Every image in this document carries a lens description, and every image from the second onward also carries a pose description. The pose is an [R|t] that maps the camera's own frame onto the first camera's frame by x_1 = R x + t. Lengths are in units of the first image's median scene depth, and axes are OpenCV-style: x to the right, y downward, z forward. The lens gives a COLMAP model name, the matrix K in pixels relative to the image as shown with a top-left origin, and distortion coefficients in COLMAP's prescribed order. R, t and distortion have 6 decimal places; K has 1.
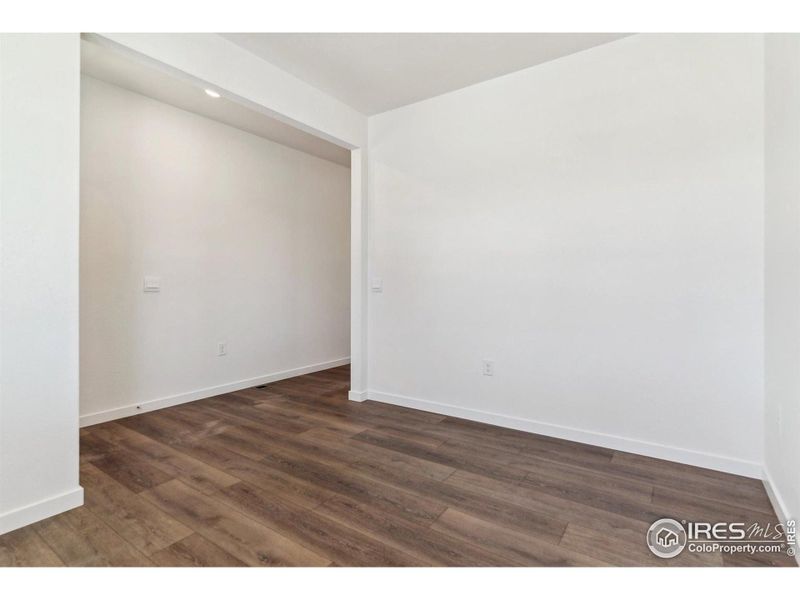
lens RADIAL K [[402.9, 0, 403.3], [0, 402.9, 296.5], [0, 0, 1]] dist [0.002472, 0.000511]
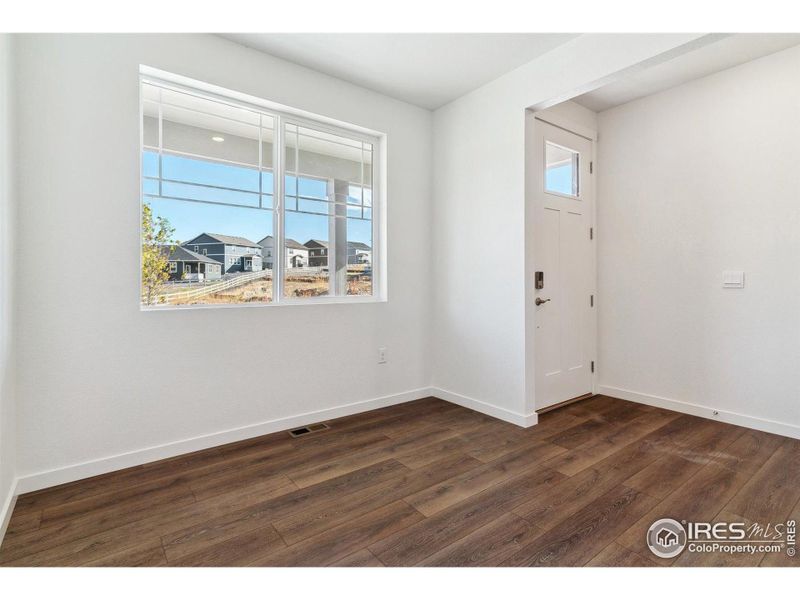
lens RADIAL K [[402.9, 0, 403.3], [0, 402.9, 296.5], [0, 0, 1]] dist [0.002472, 0.000511]
pose [[-0.312982, 0.038594, -0.948975, 0.631541], [-0.030115, 0.998268, 0.050531, -0.025503], [0.949282, 0.044394, -0.311277, 0.862306]]
